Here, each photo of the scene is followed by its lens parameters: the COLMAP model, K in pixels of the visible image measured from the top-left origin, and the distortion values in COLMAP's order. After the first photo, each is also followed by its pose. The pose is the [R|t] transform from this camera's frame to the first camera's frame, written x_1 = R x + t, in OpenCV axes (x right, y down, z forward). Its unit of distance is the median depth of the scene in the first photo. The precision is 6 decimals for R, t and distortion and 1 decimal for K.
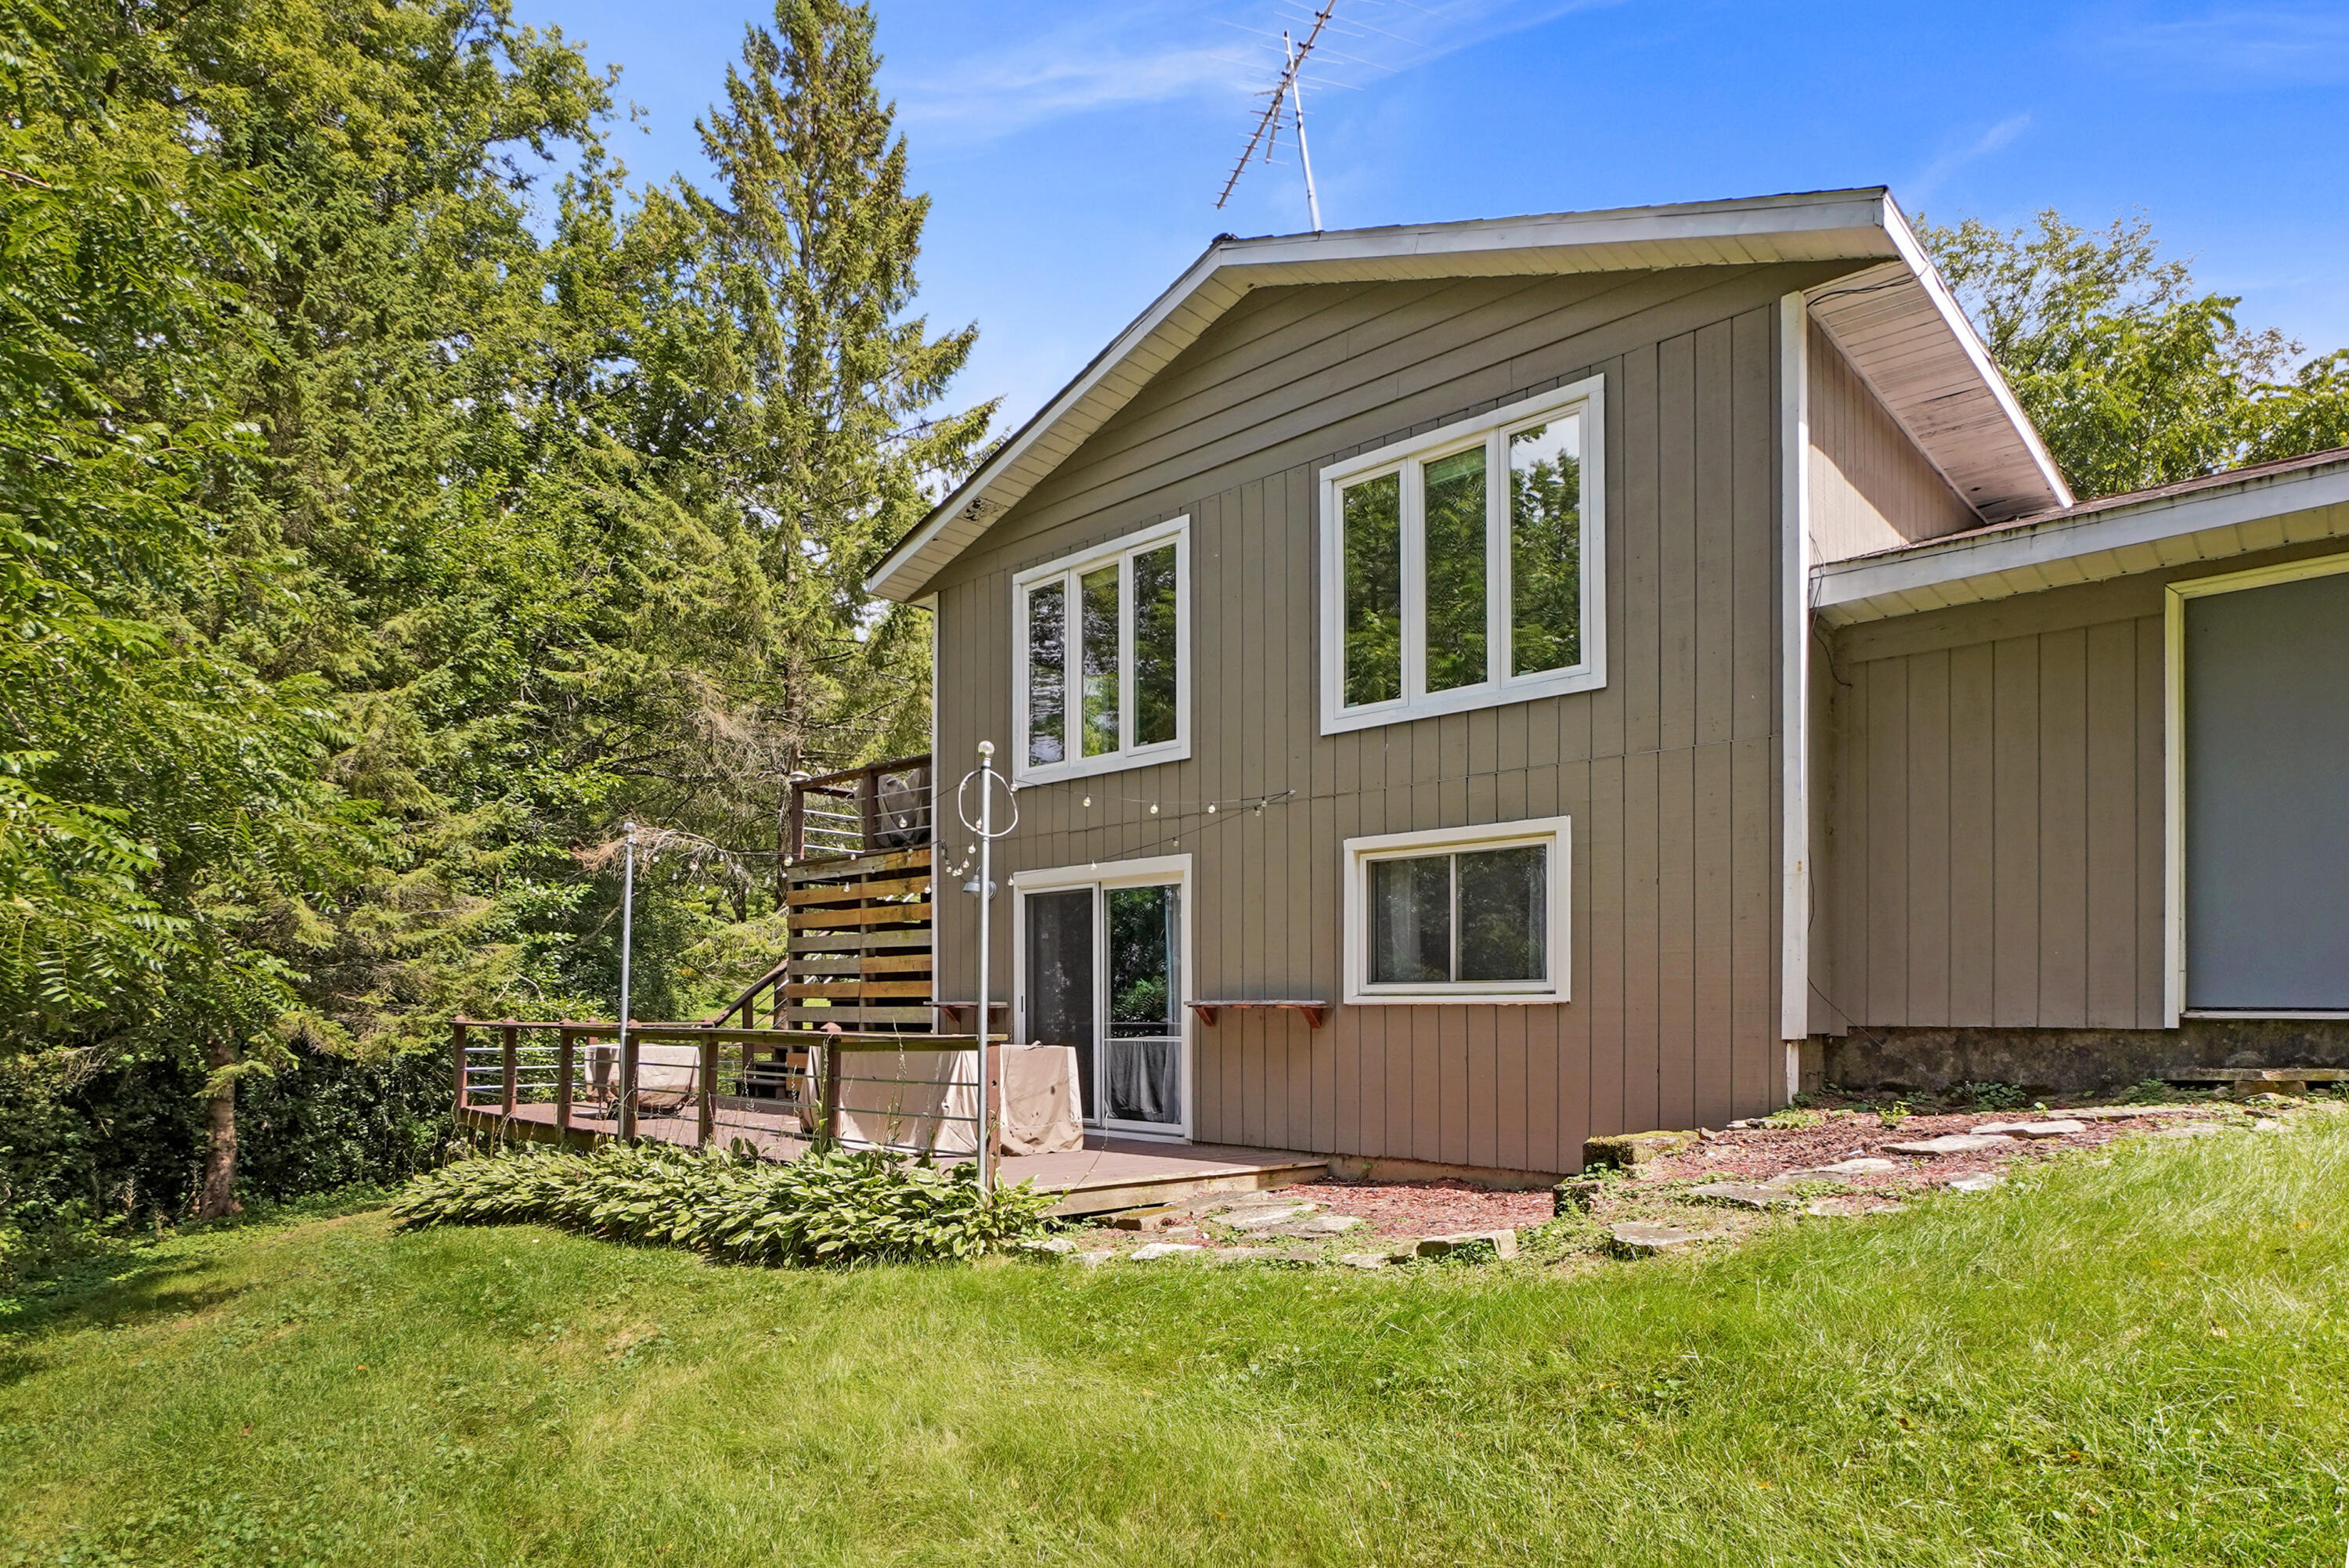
lens RADIAL K [[1286.5, 0, 1174.5], [0, 1286.5, 784.0], [0, 0, 1]] dist [-0.000354, 0.000032]
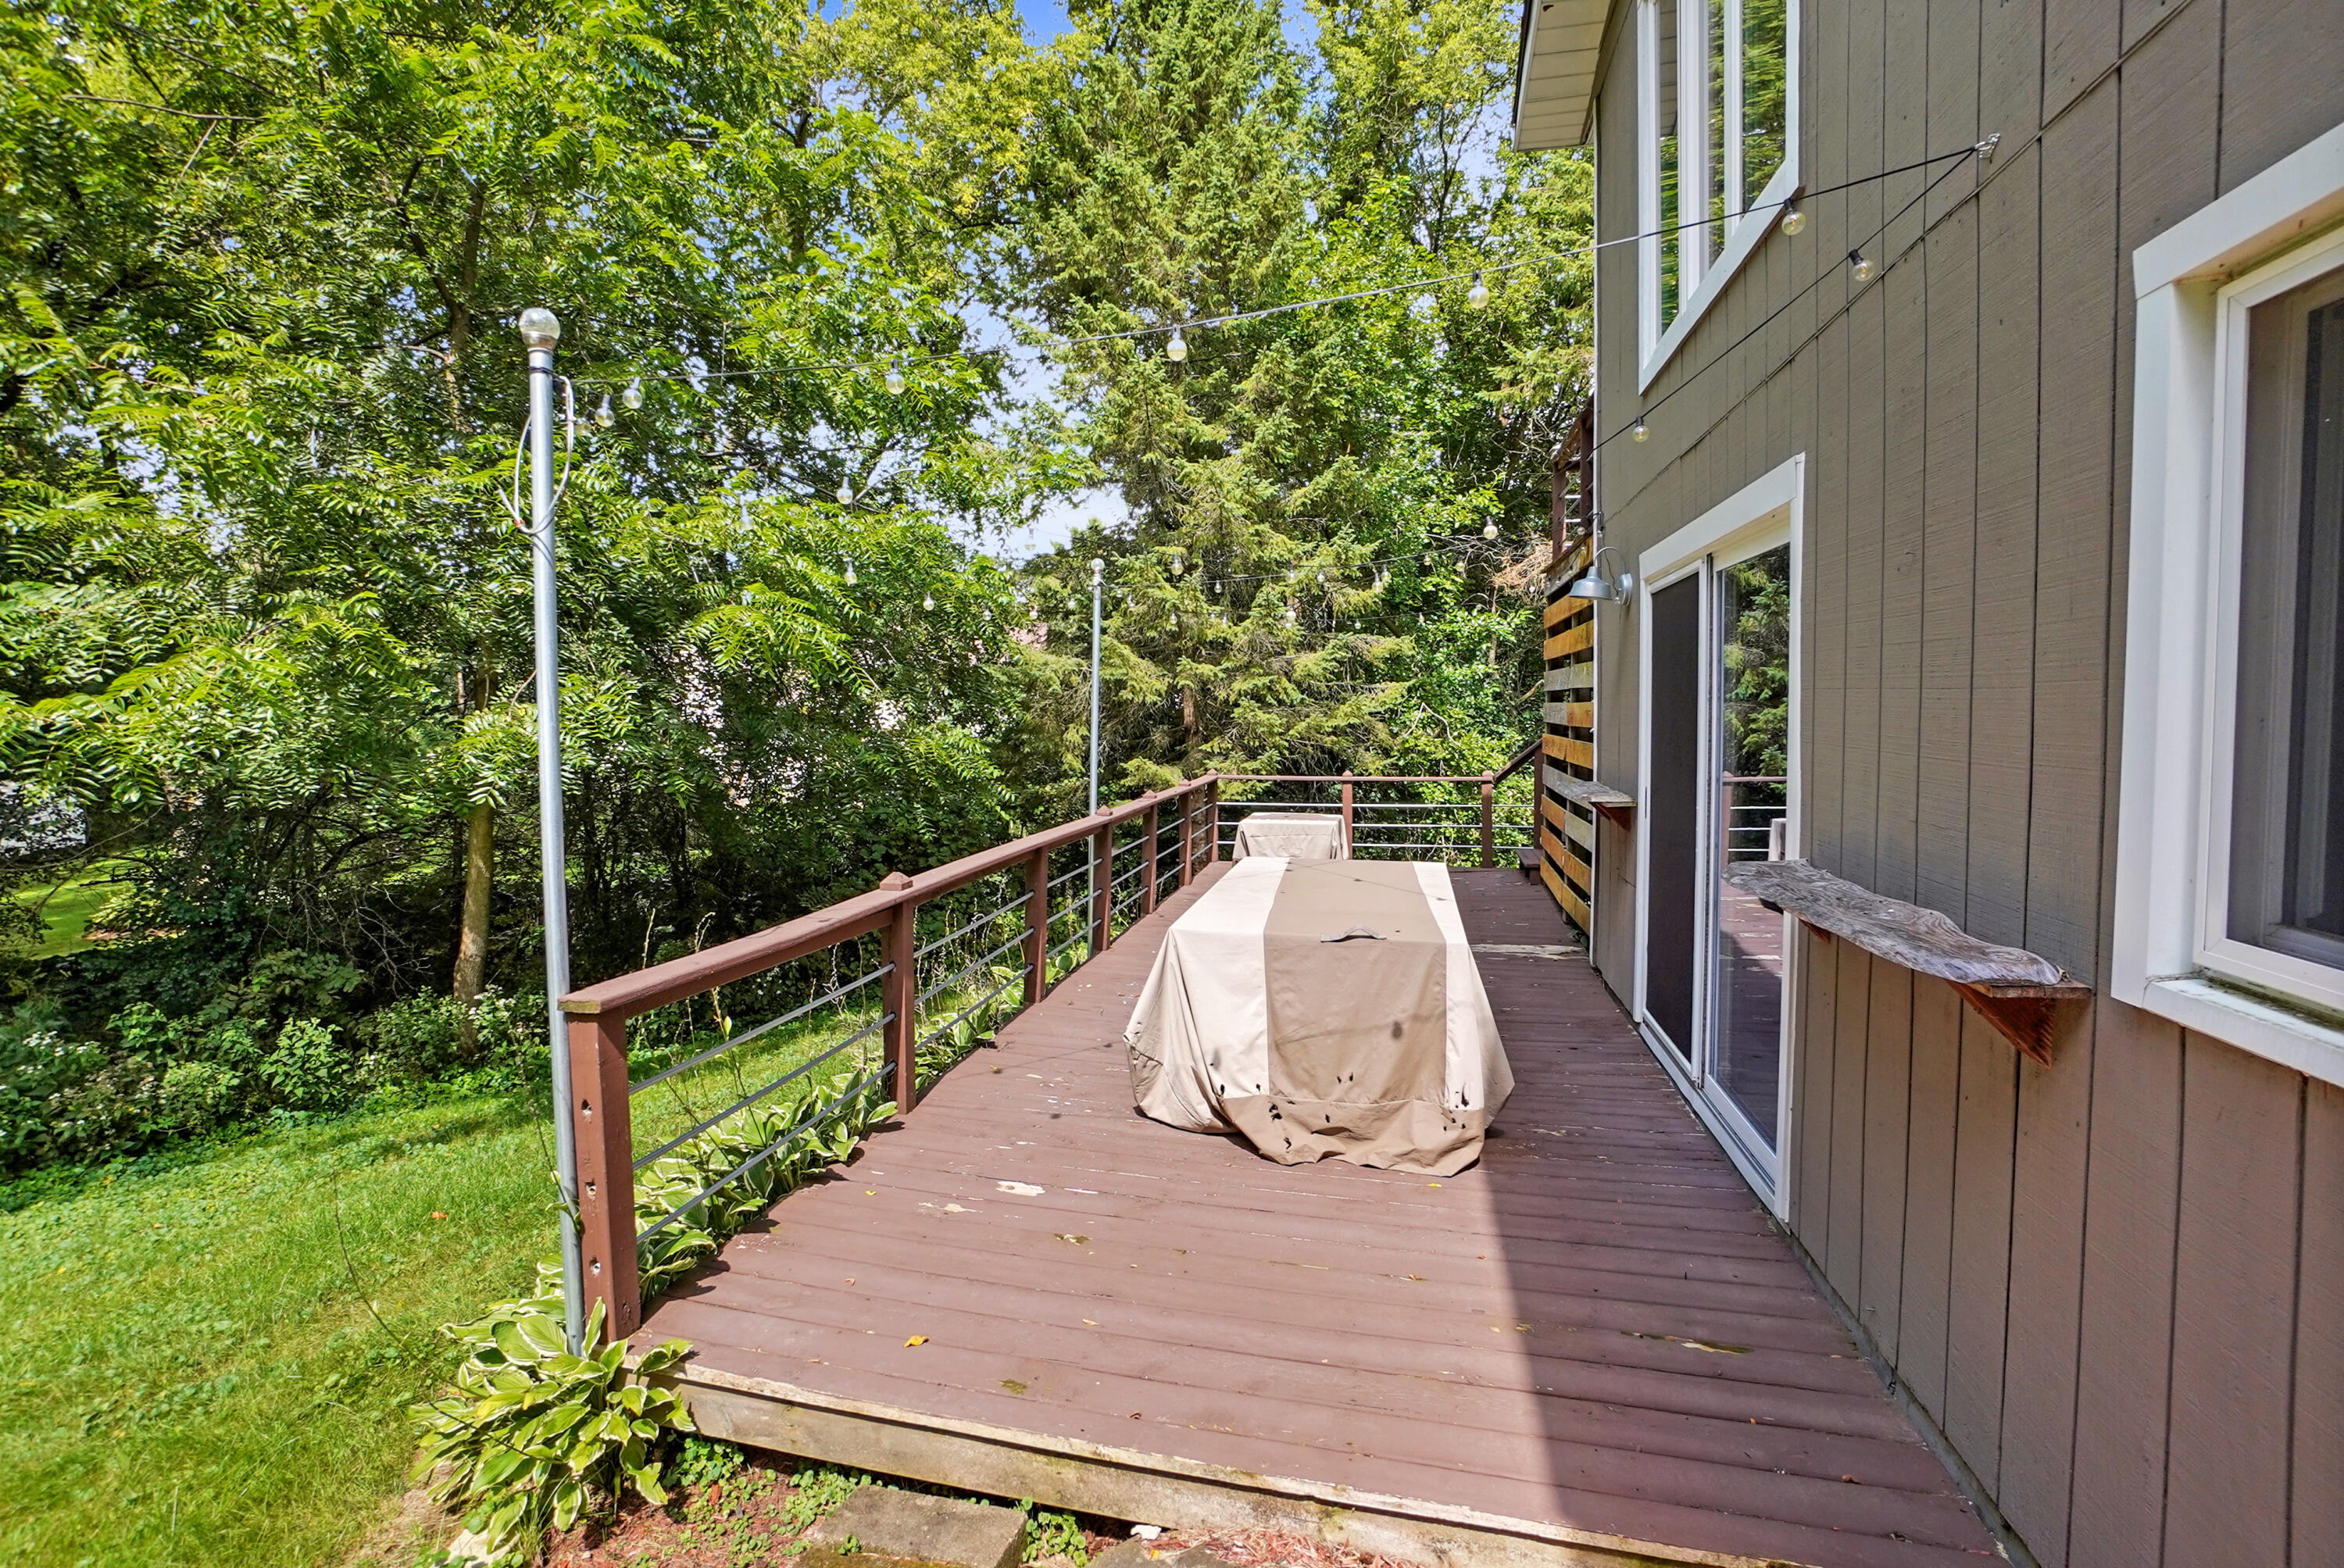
lens RADIAL K [[1067.1, 0, 1164.9], [0, 1067.1, 754.9], [0, 0, 1]] dist [-0.000644, -0.000296]
pose [[0.494093, 0.030474, -0.868875, 0.204270], [0.162636, 0.978504, 0.126803, 0.077134], [0.854062, -0.203963, 0.478515, 0.766638]]
